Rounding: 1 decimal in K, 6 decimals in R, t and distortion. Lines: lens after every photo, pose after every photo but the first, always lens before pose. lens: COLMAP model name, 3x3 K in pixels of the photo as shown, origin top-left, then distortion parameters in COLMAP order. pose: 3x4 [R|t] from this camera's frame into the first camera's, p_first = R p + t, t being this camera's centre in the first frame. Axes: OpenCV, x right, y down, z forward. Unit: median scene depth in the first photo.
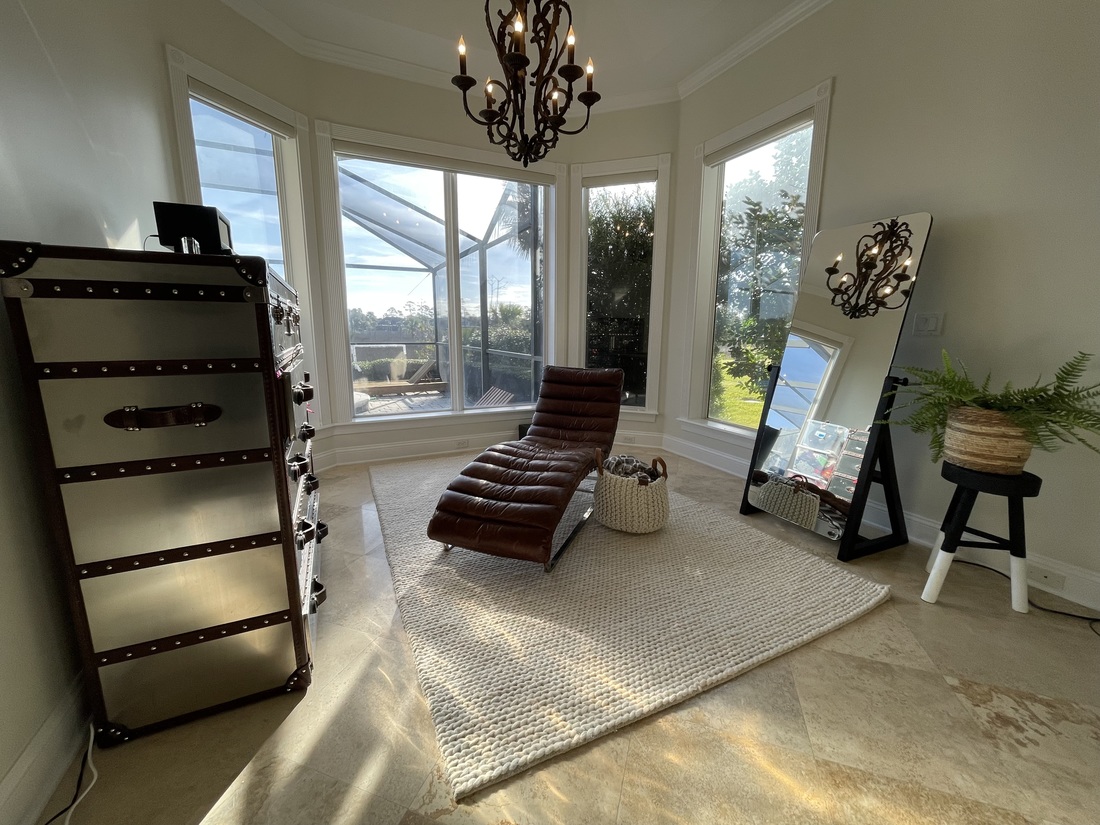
lens RADIAL K [[445.6, 0, 550.4], [0, 445.6, 409.6], [0, 0, 1]] dist [0.000565, 0.000206]
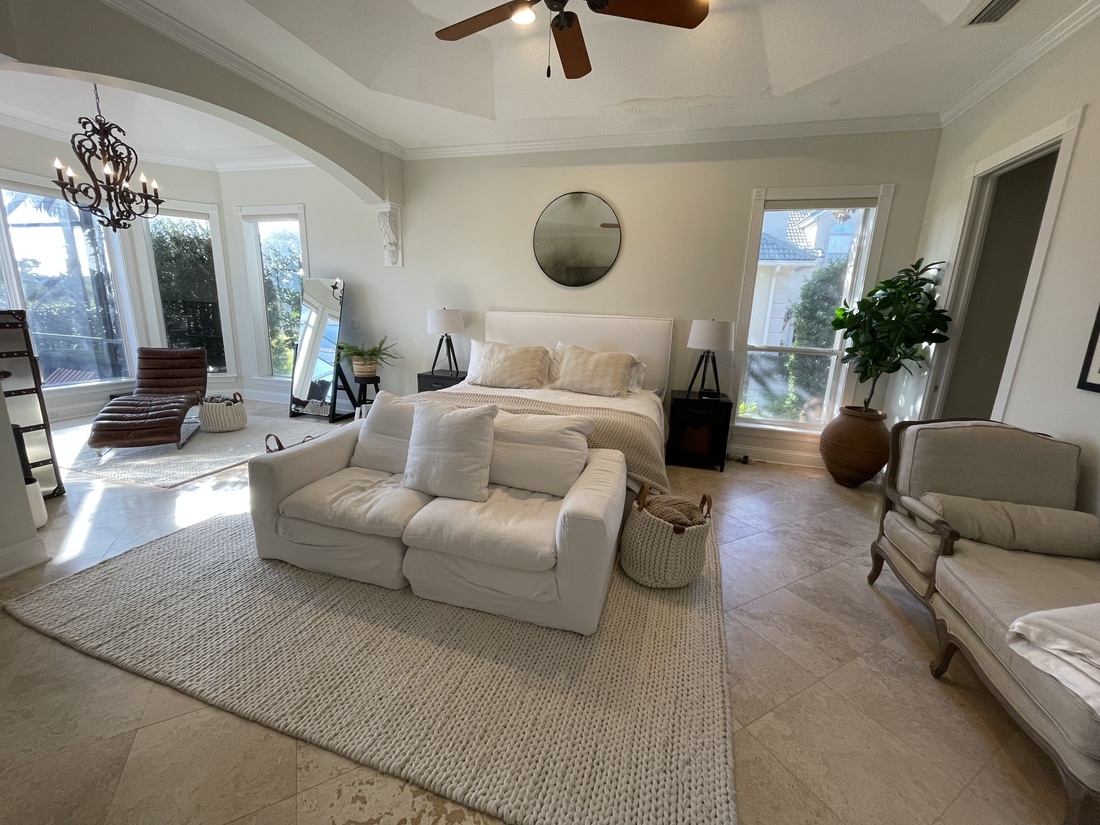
lens RADIAL K [[445.6, 0, 545.2], [0, 445.6, 407.9], [0, 0, 1]] dist [0.000565, 0.000206]
pose [[0.678531, -0.143339, 0.720451, -0.254750], [0.100324, 0.989670, 0.102415, 0.110040], [-0.727688, 0.002787, 0.685902, -1.317505]]
